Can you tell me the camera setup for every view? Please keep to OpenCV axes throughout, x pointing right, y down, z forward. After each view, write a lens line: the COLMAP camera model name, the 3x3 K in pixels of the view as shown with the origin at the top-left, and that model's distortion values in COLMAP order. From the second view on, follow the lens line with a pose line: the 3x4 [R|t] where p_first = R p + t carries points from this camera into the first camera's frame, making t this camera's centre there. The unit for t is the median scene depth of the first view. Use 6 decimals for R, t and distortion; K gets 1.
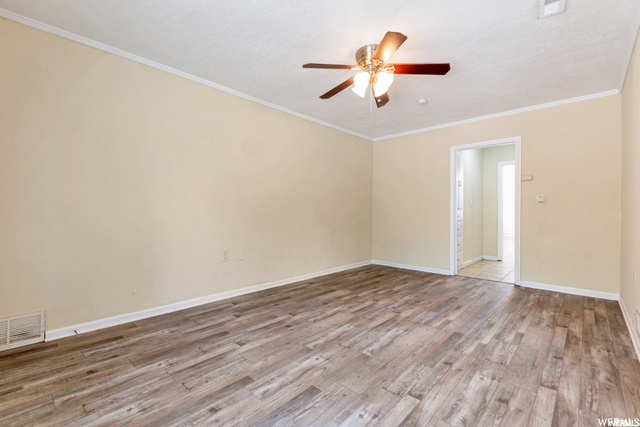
lens RADIAL K [[279.1, 0, 318.3], [0, 279.1, 212.9], [0, 0, 1]] dist [-0.001080, -0.000651]
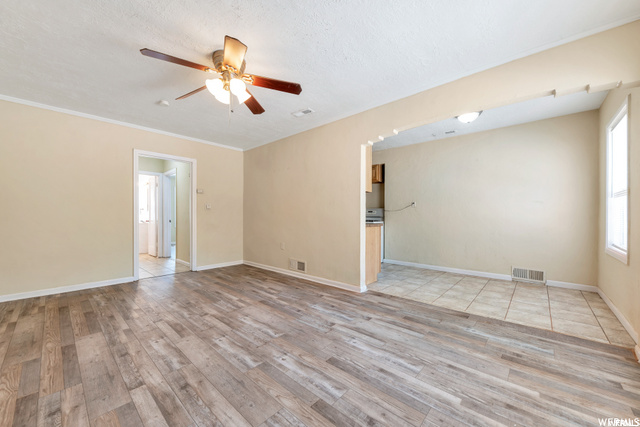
lens RADIAL K [[244.3, 0, 316.4], [0, 244.3, 213.5], [0, 0, 1]] dist [0.002285, -0.001797]
pose [[-0.011673, 0.005539, 0.999917, -0.743056], [0.004610, 0.999974, -0.005485, -0.006201], [-0.999921, 0.004545, -0.011698, 0.727288]]
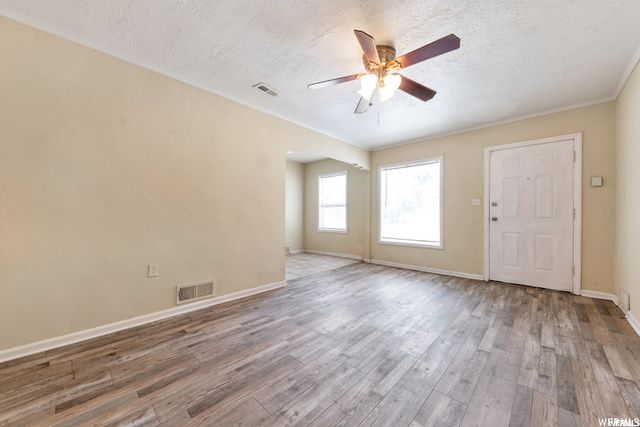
lens RADIAL K [[244.3, 0, 318.2], [0, 244.3, 215.5], [0, 0, 1]] dist [0.002285, -0.001797]
pose [[-0.999989, -0.004535, -0.001396, 0.424648], [-0.004548, 0.999947, 0.009231, -0.013529], [0.001355, 0.009238, -0.999956, 1.964875]]
